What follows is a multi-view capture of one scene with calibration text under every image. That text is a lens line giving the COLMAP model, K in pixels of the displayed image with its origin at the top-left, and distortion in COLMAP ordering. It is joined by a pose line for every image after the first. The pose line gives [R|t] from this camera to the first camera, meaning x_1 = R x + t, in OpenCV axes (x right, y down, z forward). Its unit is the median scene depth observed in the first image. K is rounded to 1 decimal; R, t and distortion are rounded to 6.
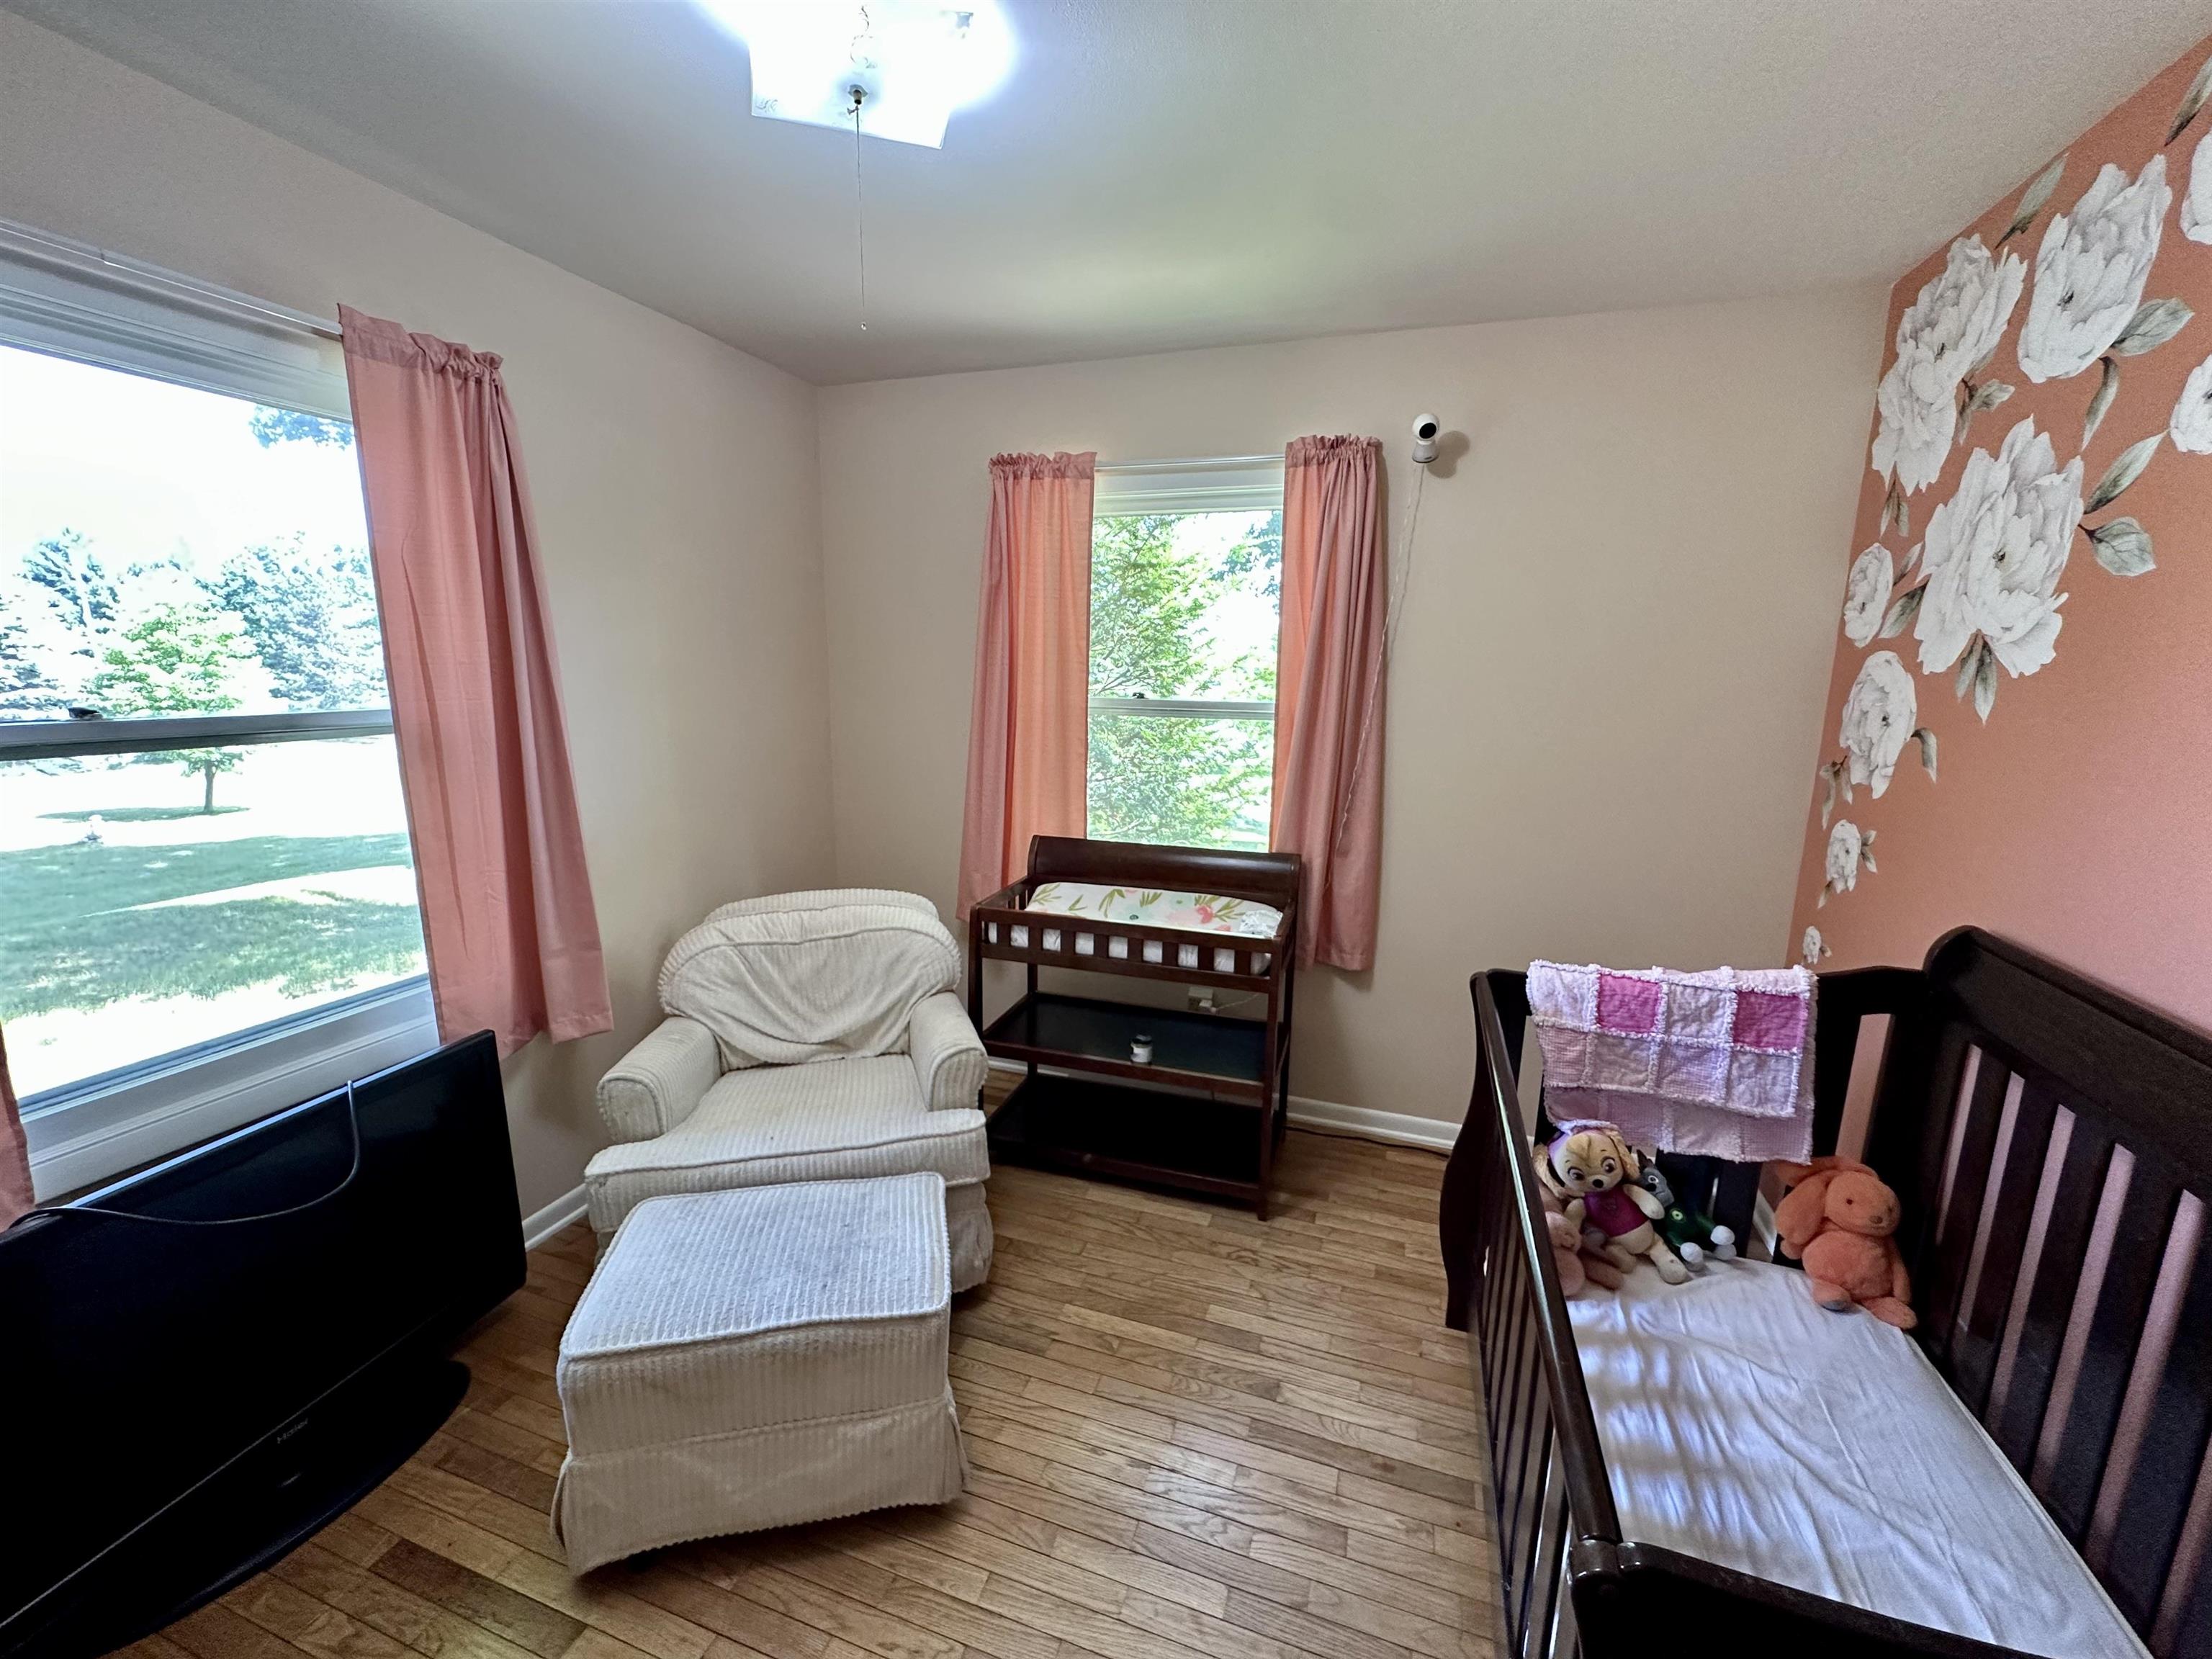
lens RADIAL K [[882.3, 0, 1103.4], [0, 882.3, 826.1], [0, 0, 1]] dist [-0.000781, -0.000472]
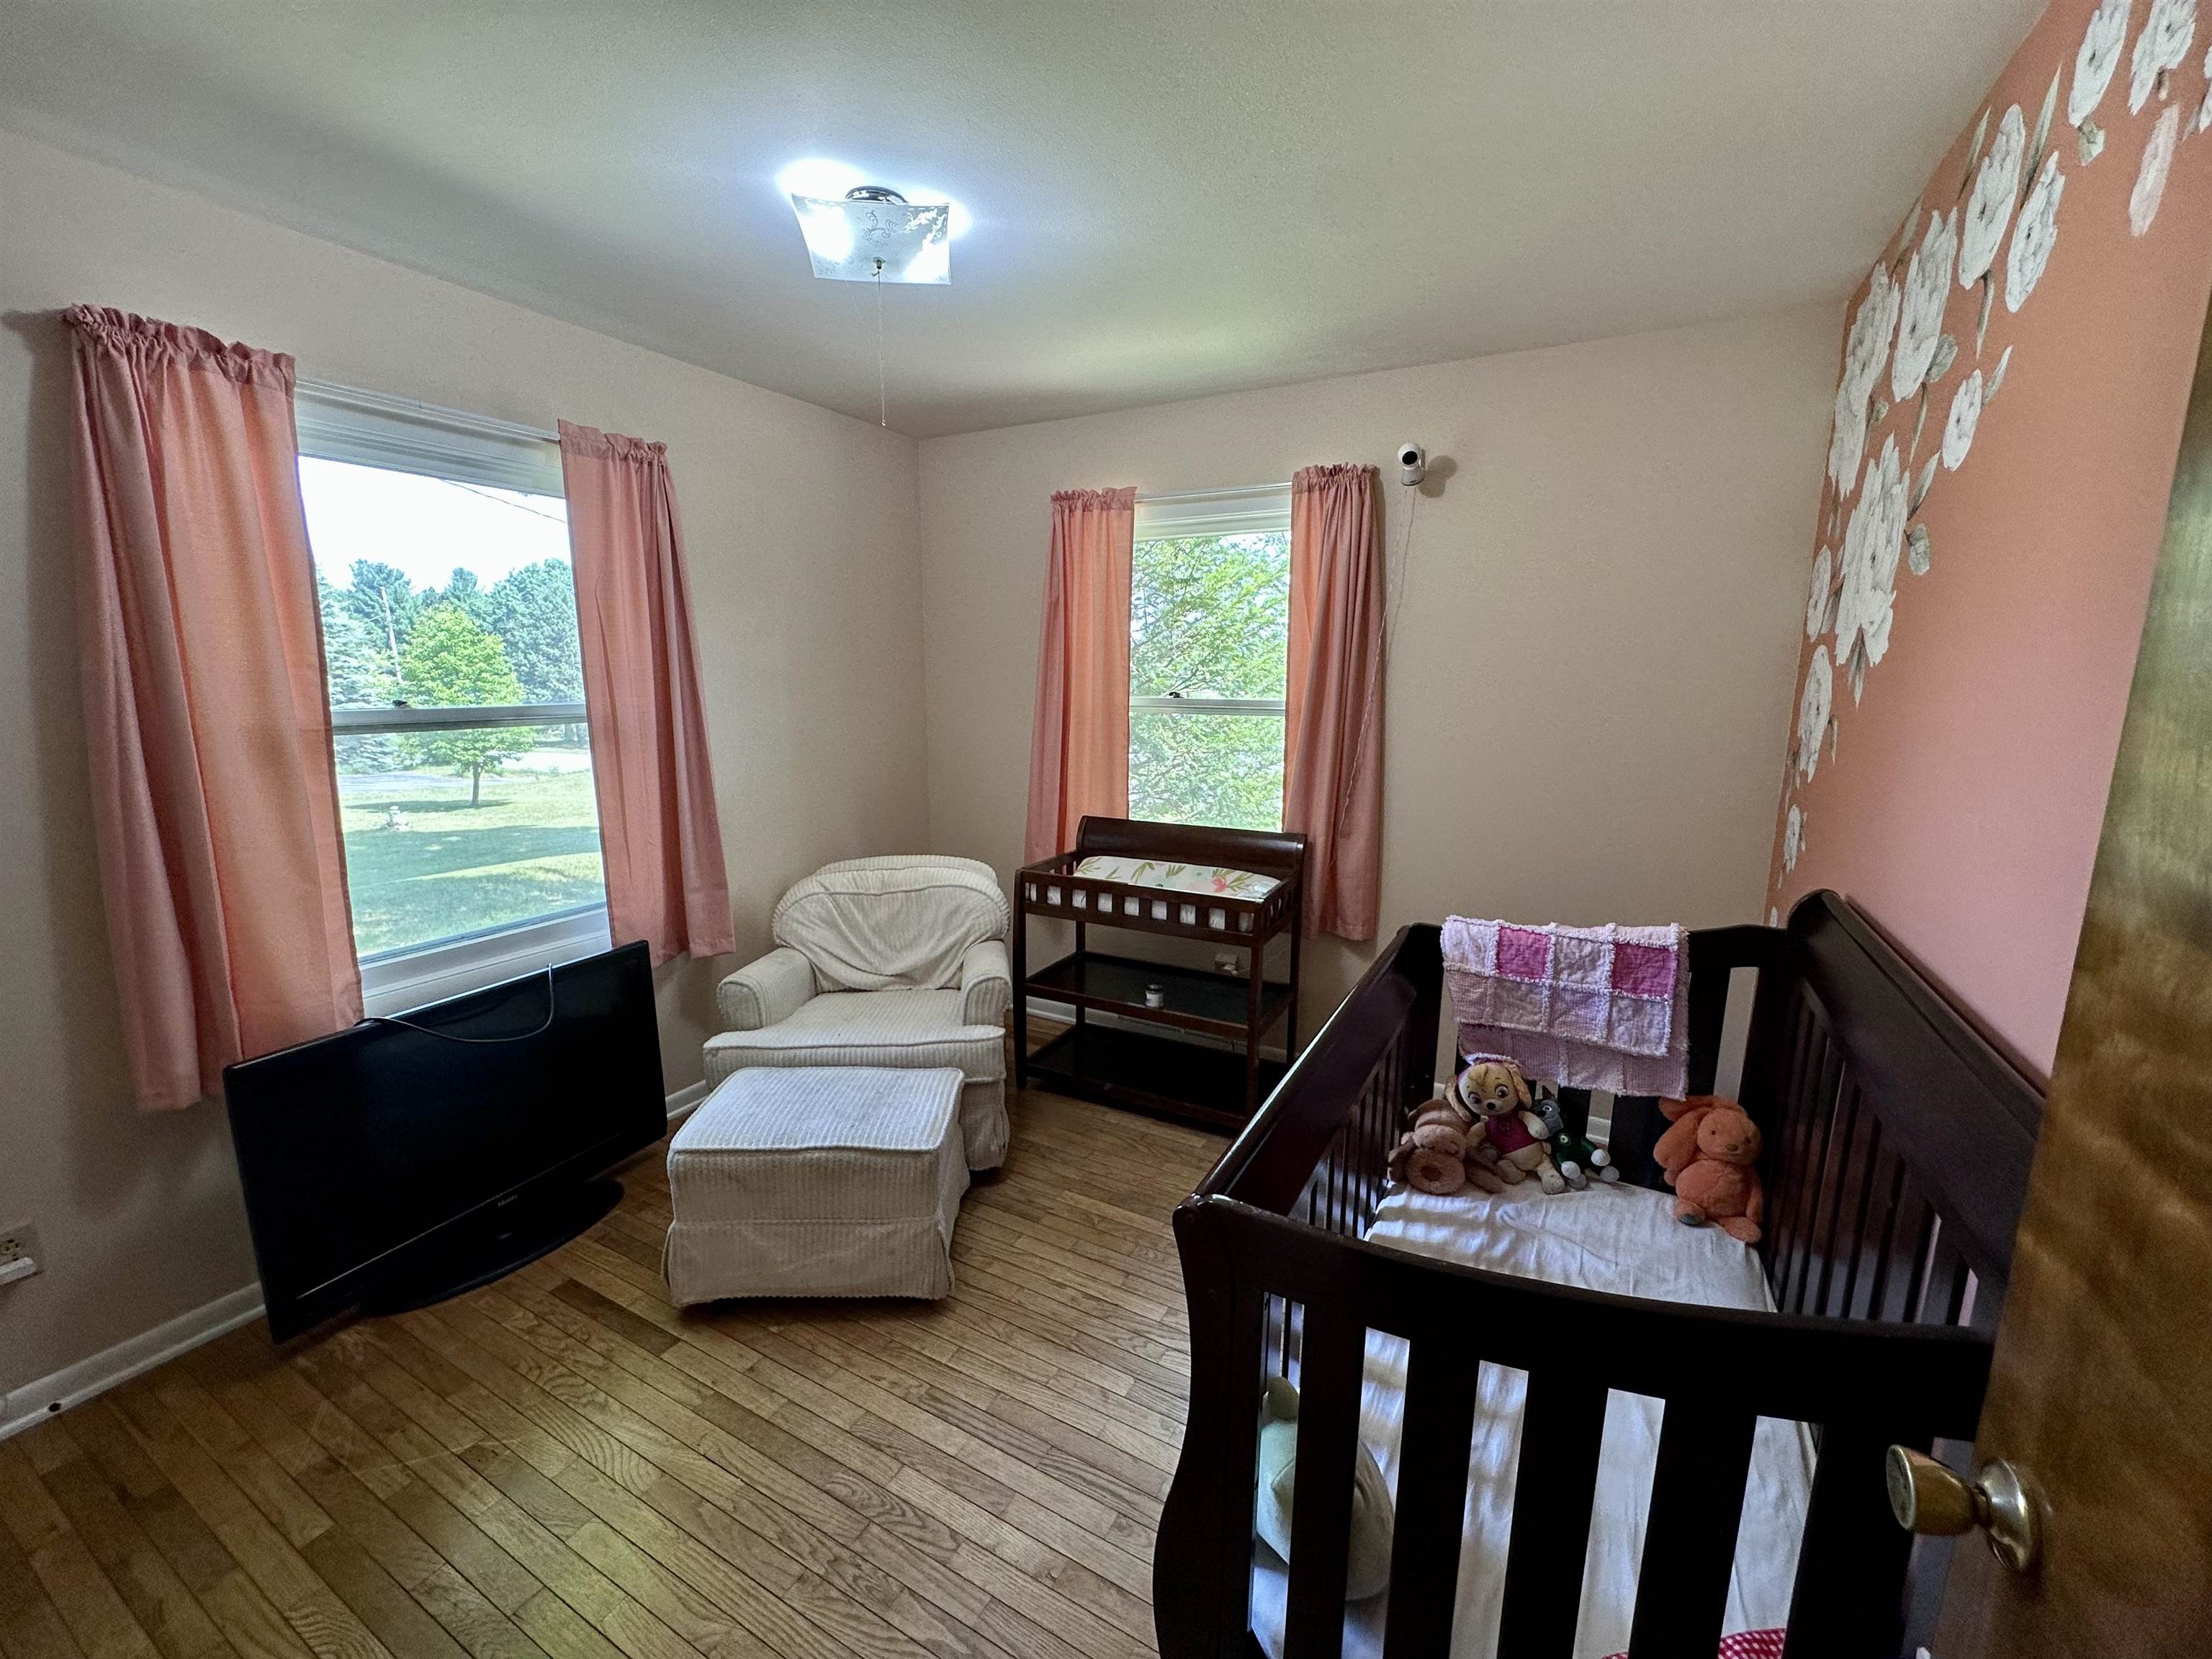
lens RADIAL K [[882.3, 0, 1103.4], [0, 882.3, 826.1], [0, 0, 1]] dist [-0.000781, -0.000472]
pose [[0.984782, 0.020428, -0.172592, 0.226147], [-0.022464, 0.999699, -0.009851, 0.053558], [0.172339, 0.013578, 0.984944, -0.213880]]
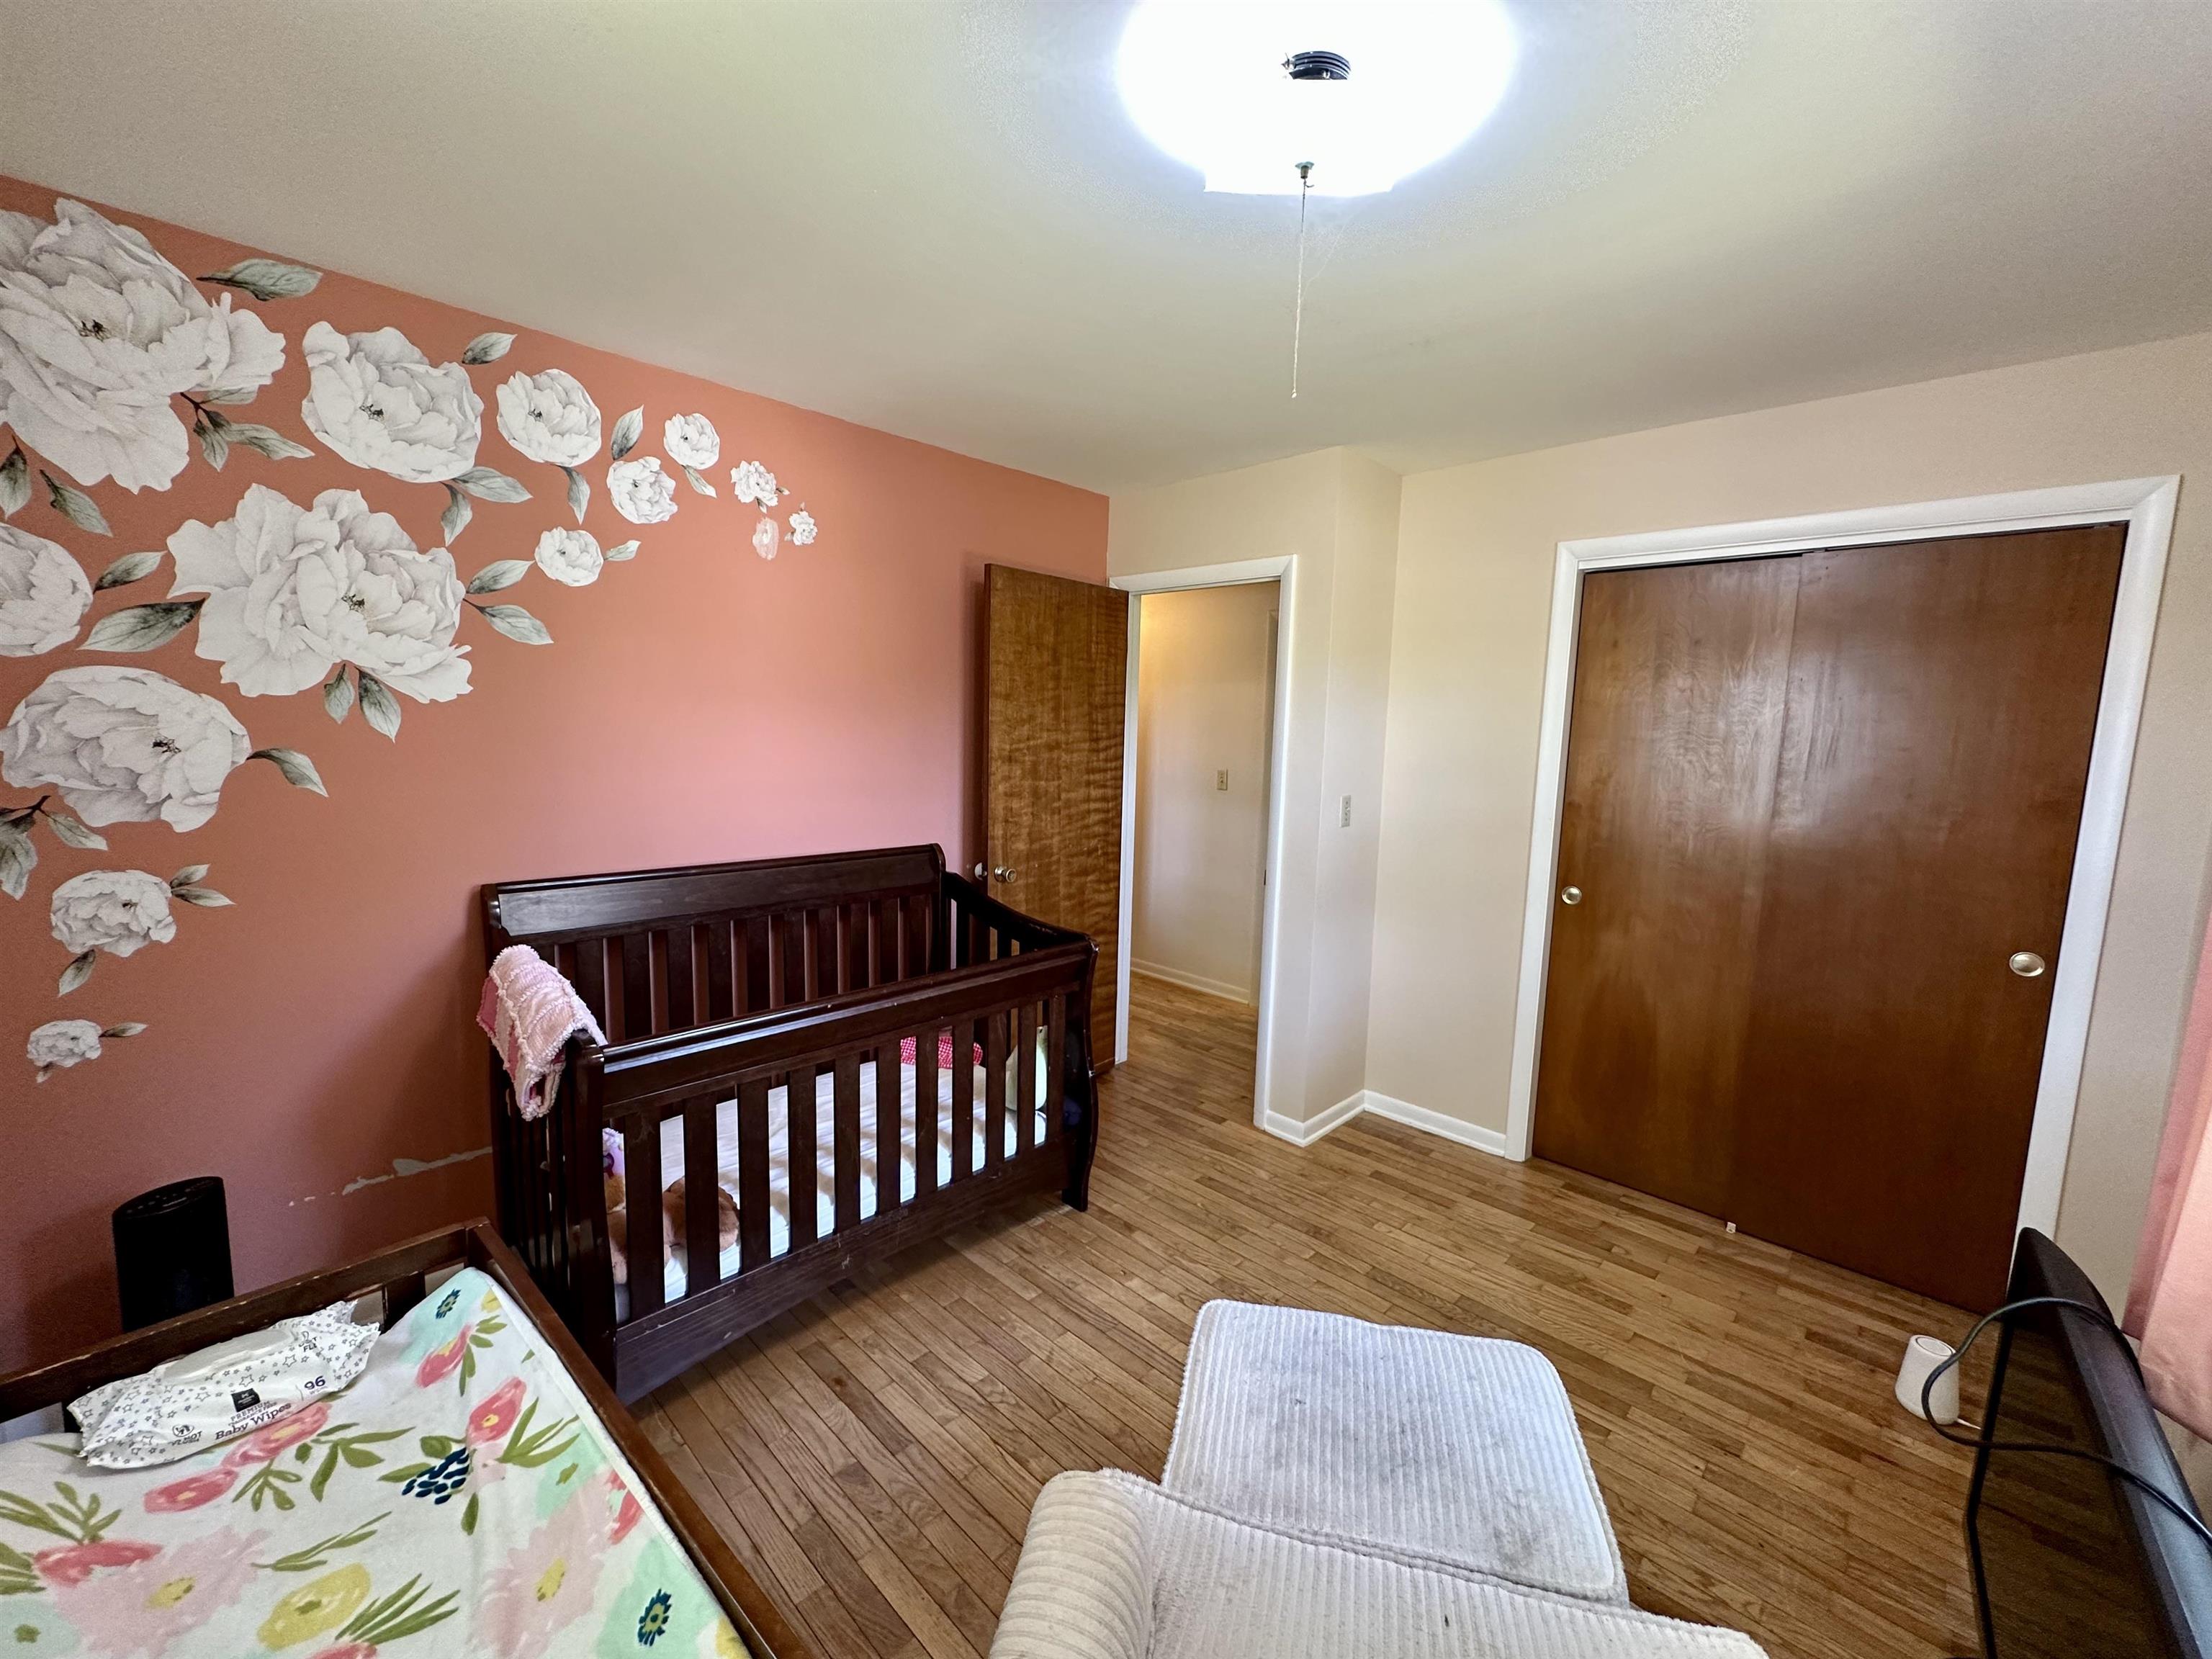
lens RADIAL K [[882.3, 0, 1103.4], [0, 882.3, 826.1], [0, 0, 1]] dist [-0.000781, -0.000472]
pose [[-0.905286, -0.092254, 0.414664, -0.369391], [0.035698, 0.956160, 0.290660, -0.278510], [-0.423300, 0.277934, -0.862305, 1.442602]]
